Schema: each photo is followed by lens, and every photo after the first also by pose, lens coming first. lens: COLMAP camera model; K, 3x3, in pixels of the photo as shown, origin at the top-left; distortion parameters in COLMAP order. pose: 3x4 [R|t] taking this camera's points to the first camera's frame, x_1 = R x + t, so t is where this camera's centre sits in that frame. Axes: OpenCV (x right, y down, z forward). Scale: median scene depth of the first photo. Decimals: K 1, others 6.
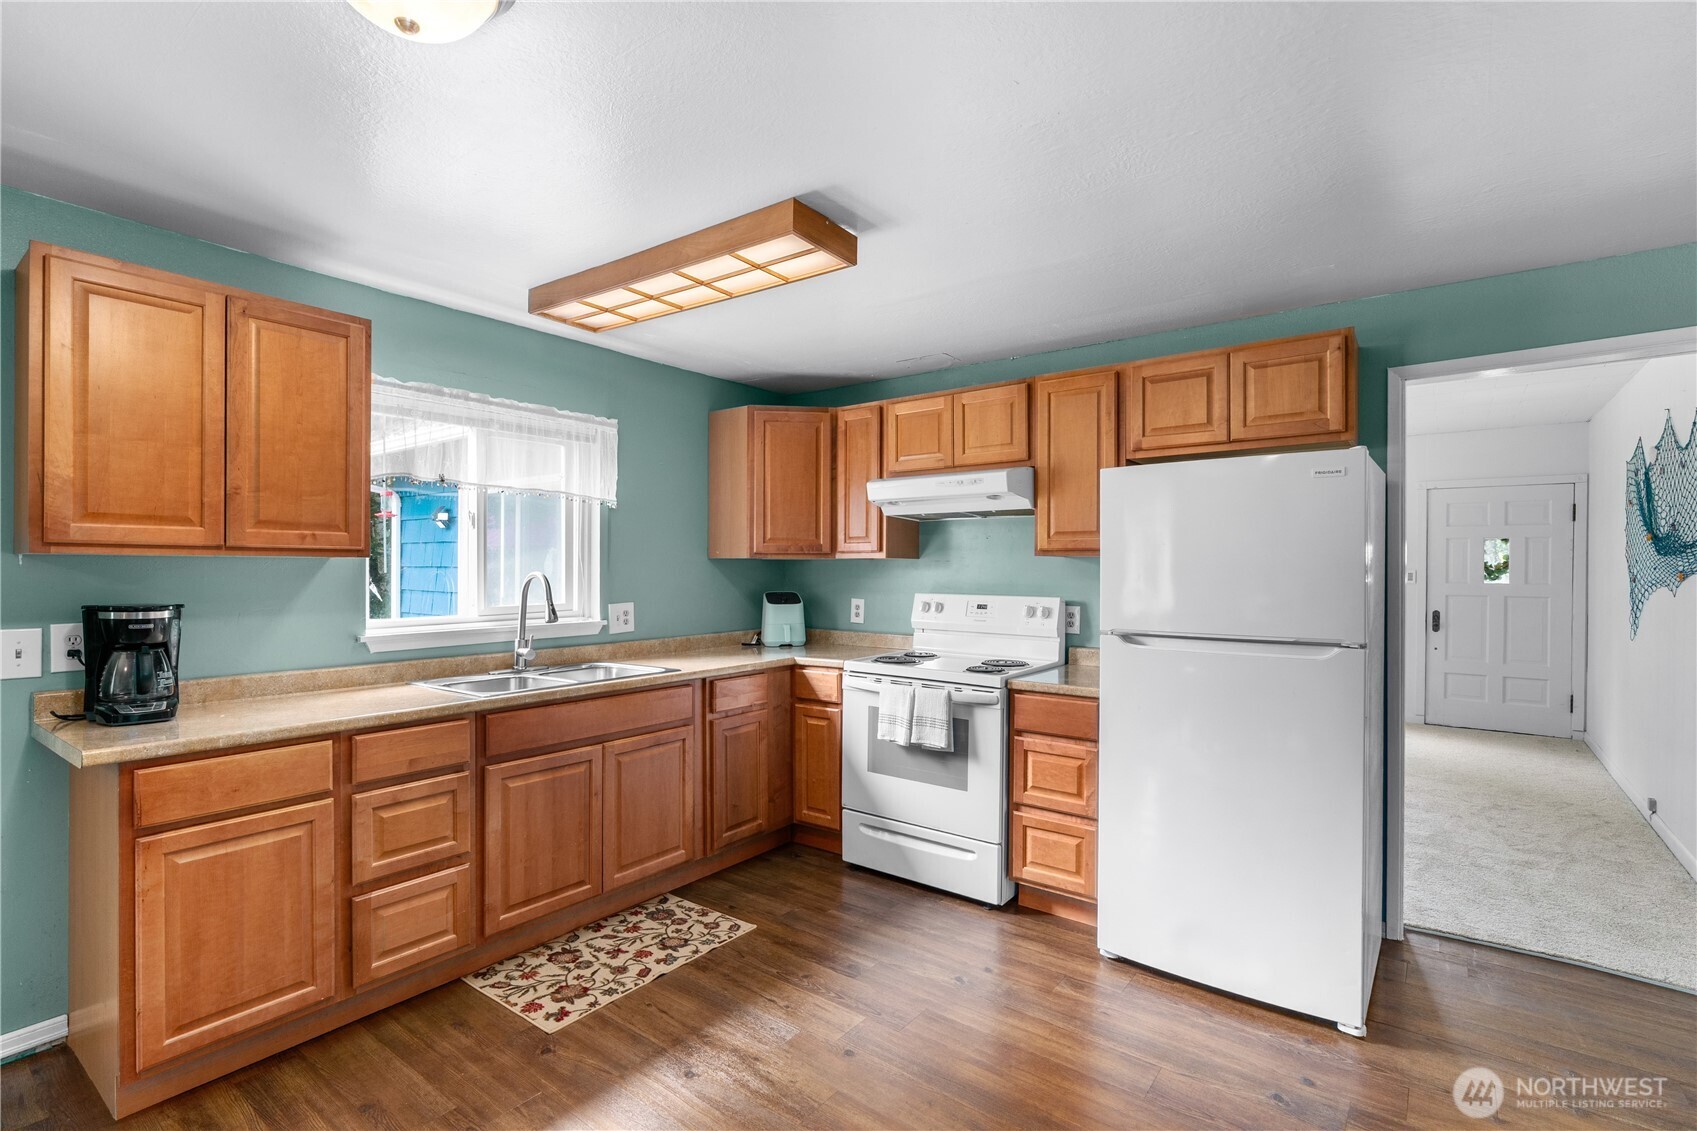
lens RADIAL K [[765.2, 0, 869.2], [0, 765.2, 568.5], [0, 0, 1]] dist [-0.014085, 0.003966]
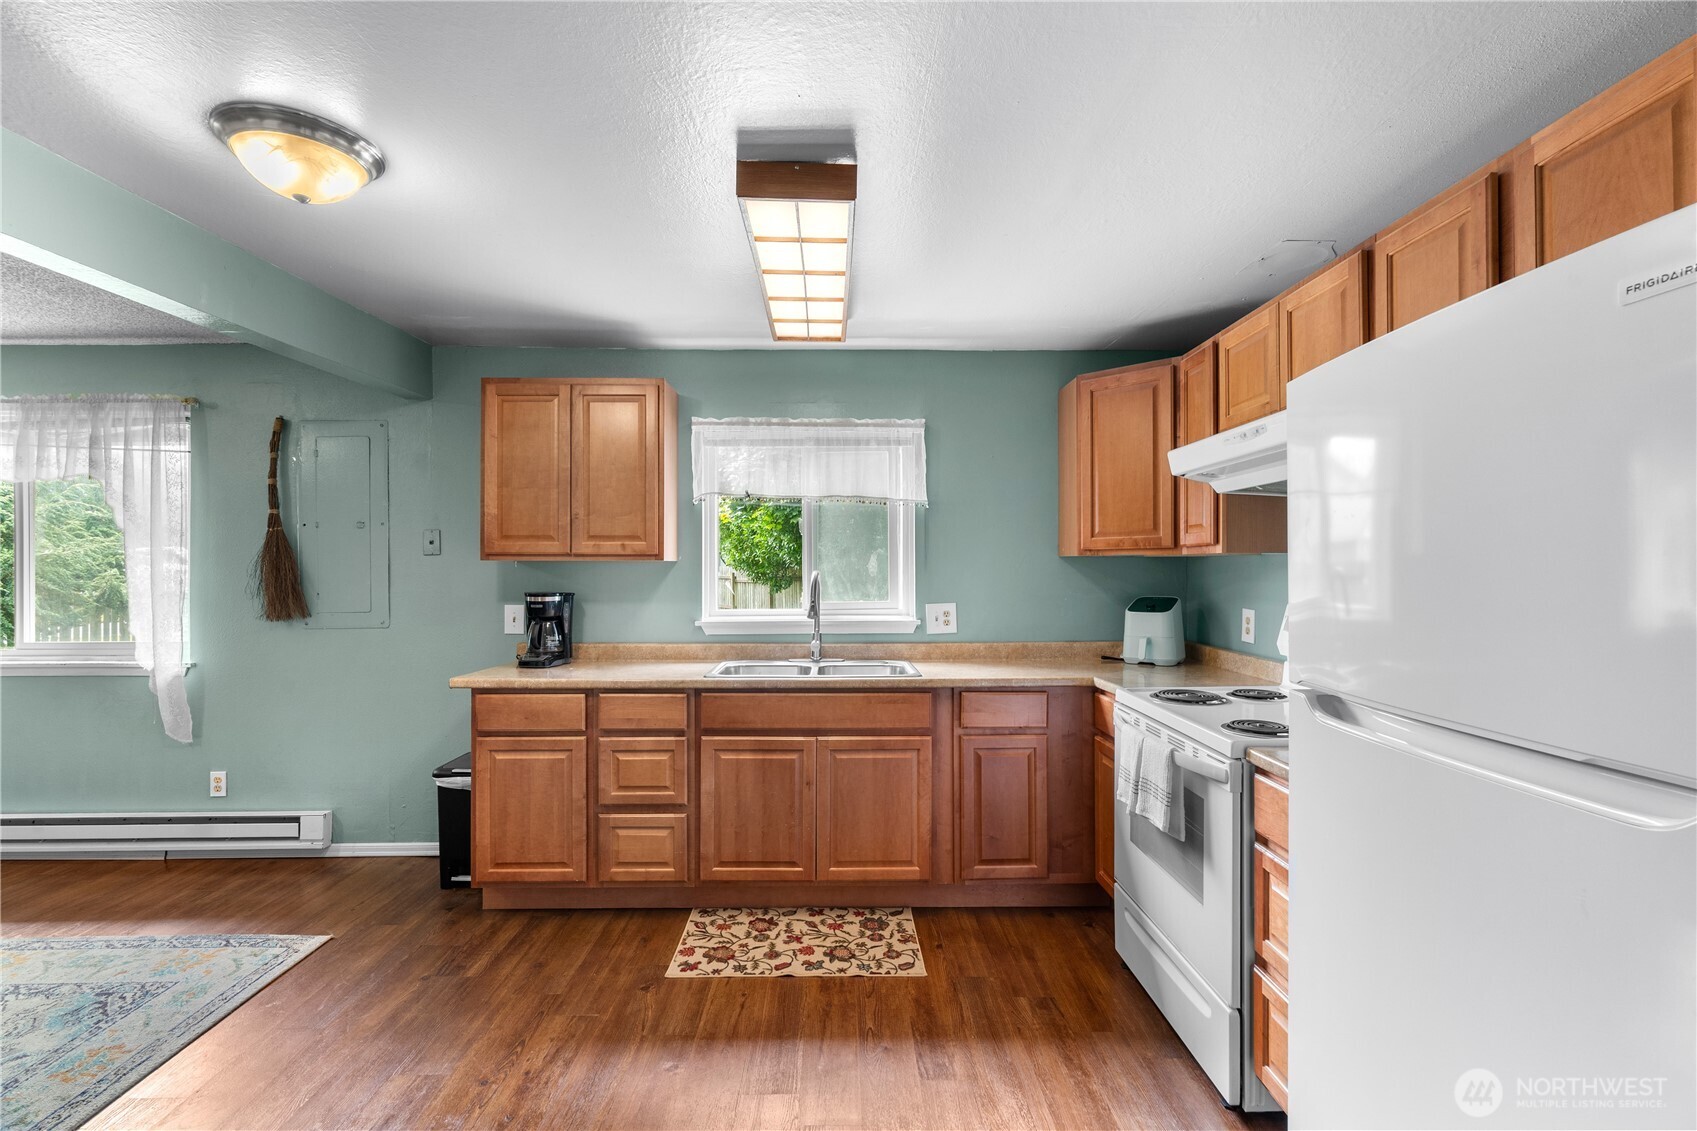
lens RADIAL K [[765.2, 0, 857.9], [0, 765.2, 563.7], [0, 0, 1]] dist [-0.014085, 0.003966]
pose [[0.614002, -0.006884, -0.789274, 0.503074], [0.002018, 0.999972, -0.007152, 0.001168], [0.789302, 0.002798, 0.613999, 0.399168]]
